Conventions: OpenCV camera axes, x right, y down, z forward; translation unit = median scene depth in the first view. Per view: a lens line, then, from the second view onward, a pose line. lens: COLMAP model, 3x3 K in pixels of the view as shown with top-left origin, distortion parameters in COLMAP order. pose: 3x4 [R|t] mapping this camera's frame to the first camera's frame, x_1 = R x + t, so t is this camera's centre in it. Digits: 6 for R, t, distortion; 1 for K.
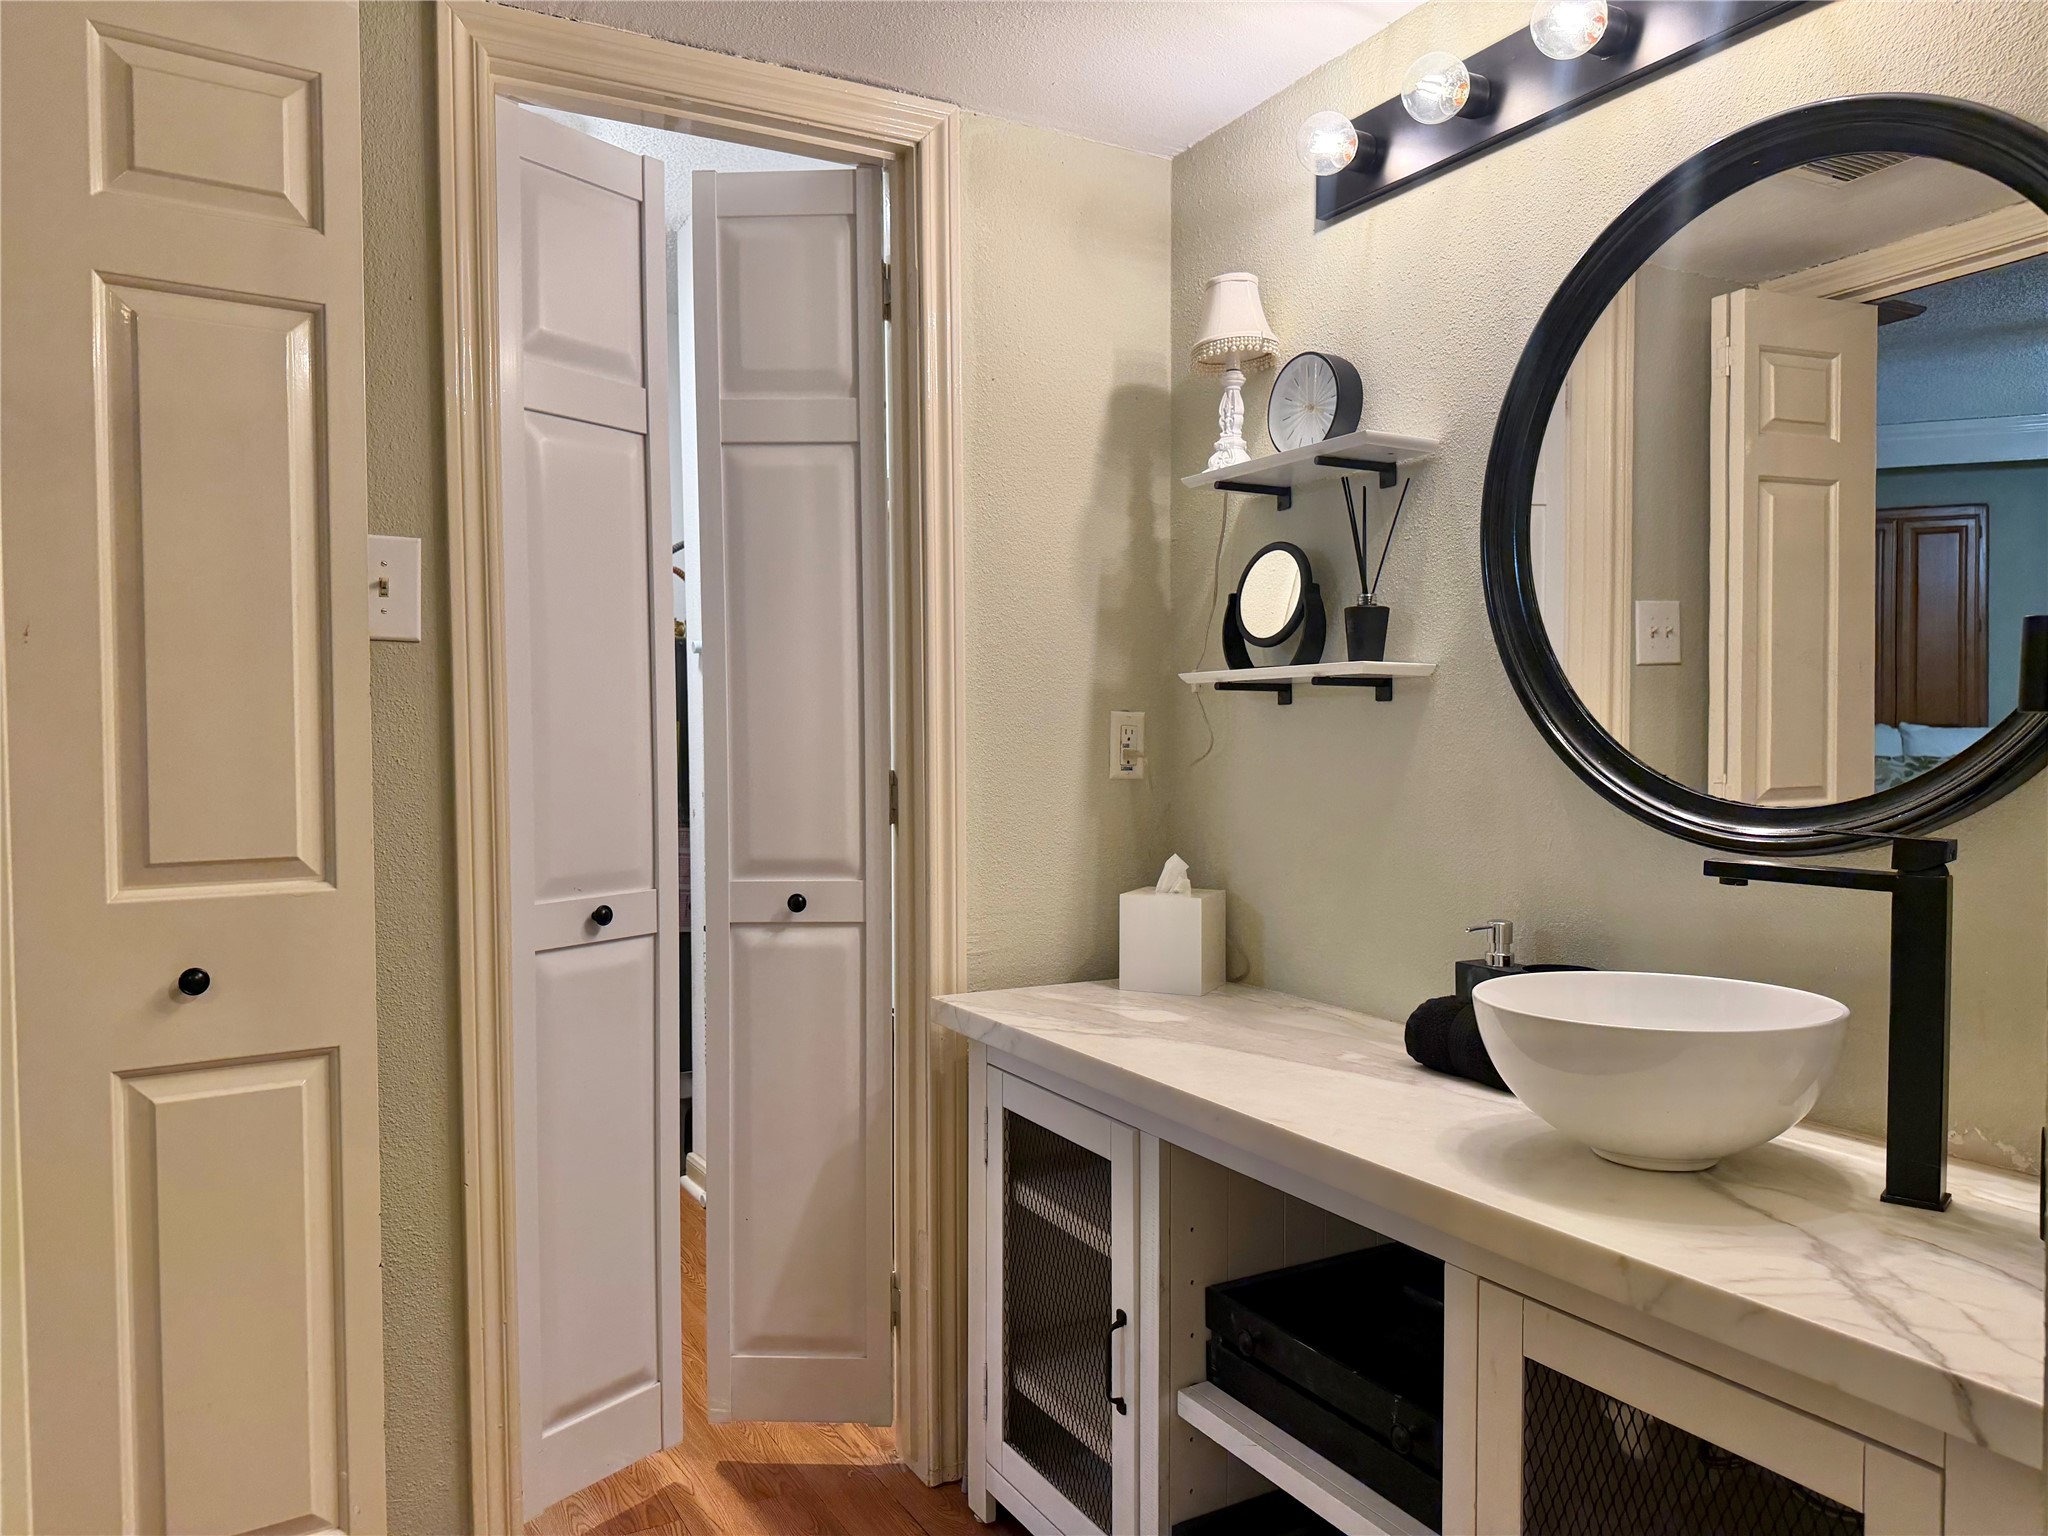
lens RADIAL K [[1436.4, 0, 1016.2], [0, 1436.4, 776.9], [0, 0, 1]] dist [0.051591, -0.069355]
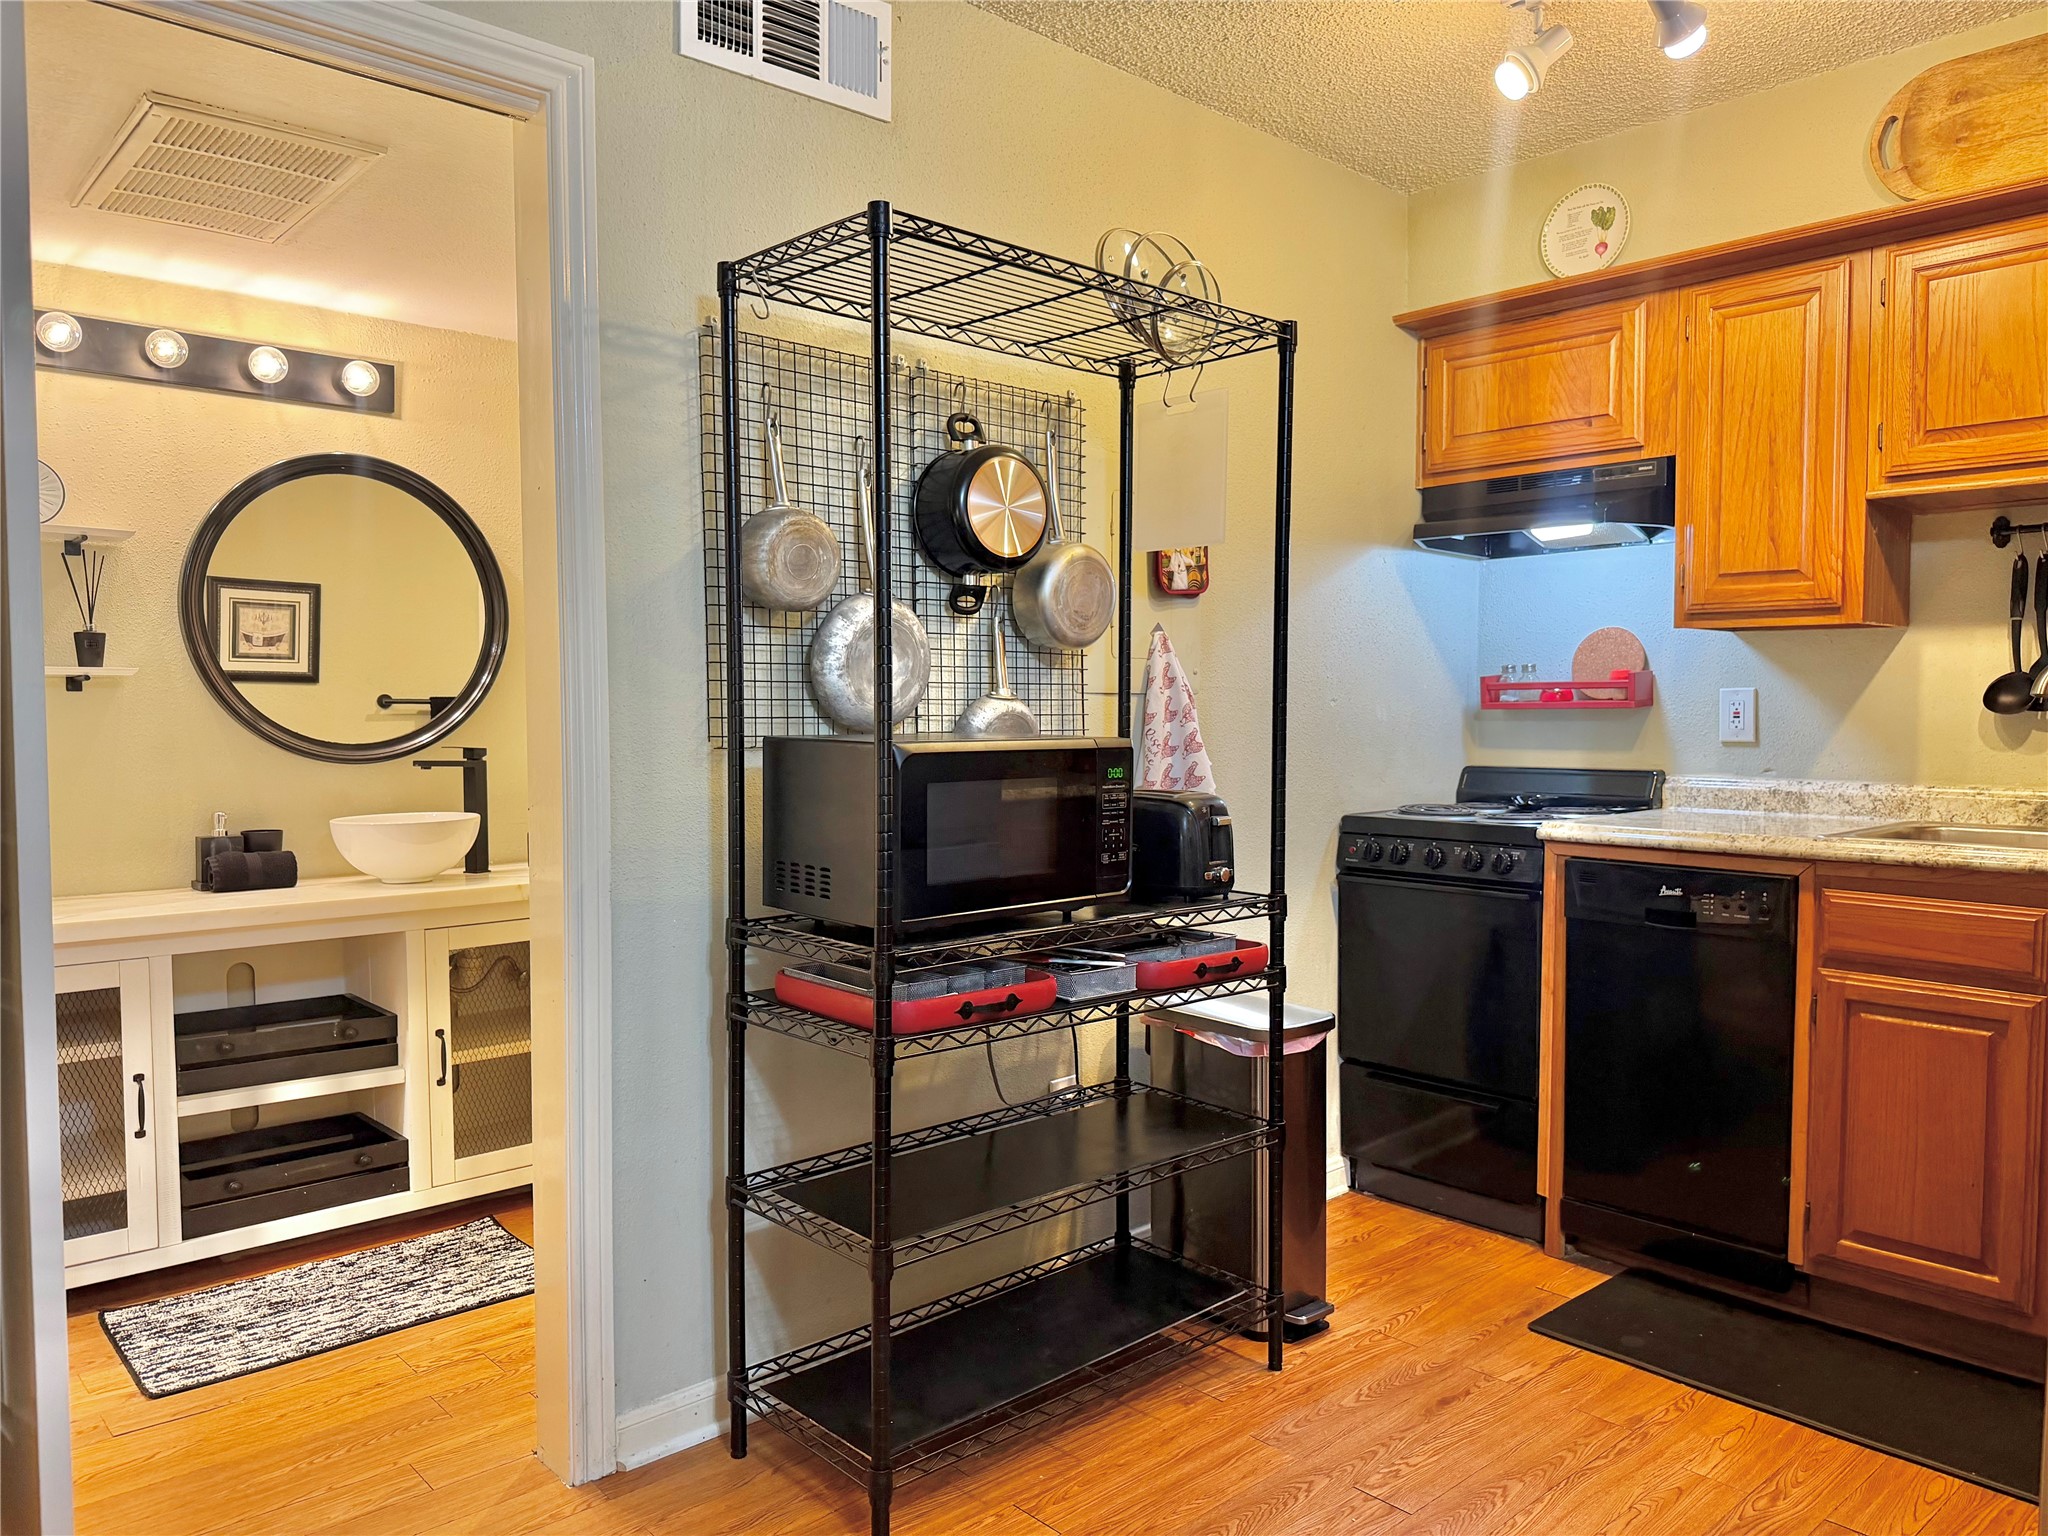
lens RADIAL K [[1444.8, 0, 1013.1], [0, 1444.8, 777.4], [0, 0, 1]] dist [0.041078, -0.054806]
pose [[-0.226683, -0.038375, 0.973212, -1.707745], [0.032934, 0.998350, 0.047037, 0.000417], [-0.973412, 0.042715, -0.225045, 0.415161]]
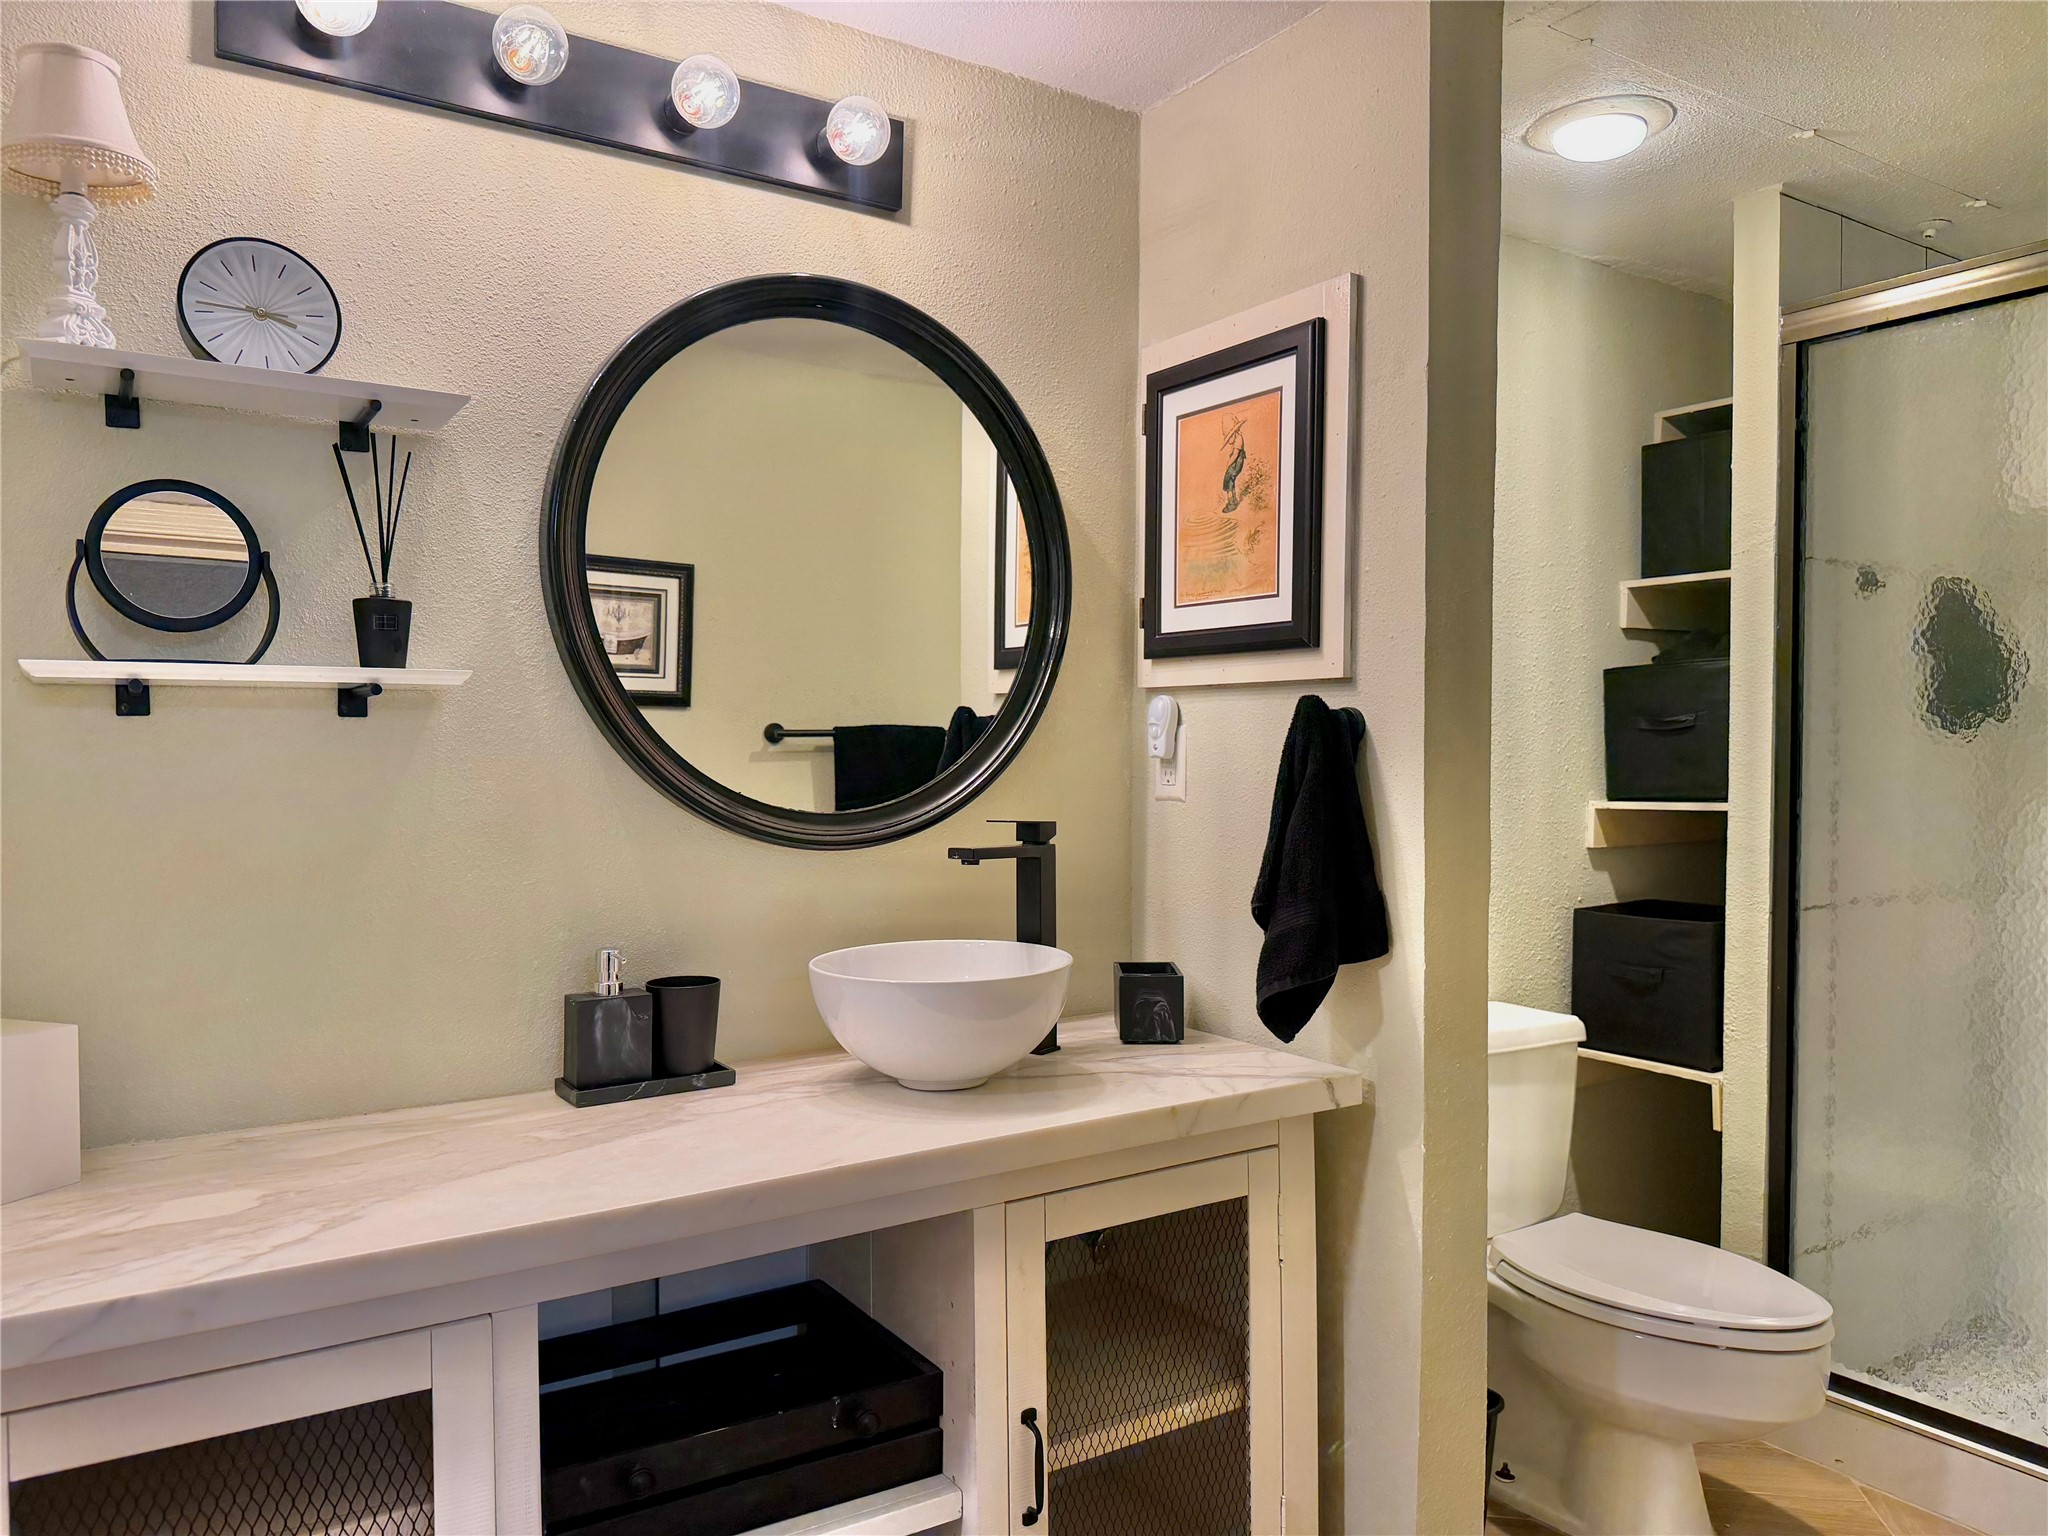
lens RADIAL K [[1436.4, 0, 1016.2], [0, 1436.4, 776.9], [0, 0, 1]] dist [0.051591, -0.069355]
pose [[-0.073528, -0.020063, 0.997091, -0.646015], [0.032285, 0.999226, 0.022486, -0.028465], [-0.996770, 0.033844, -0.072823, 0.781173]]
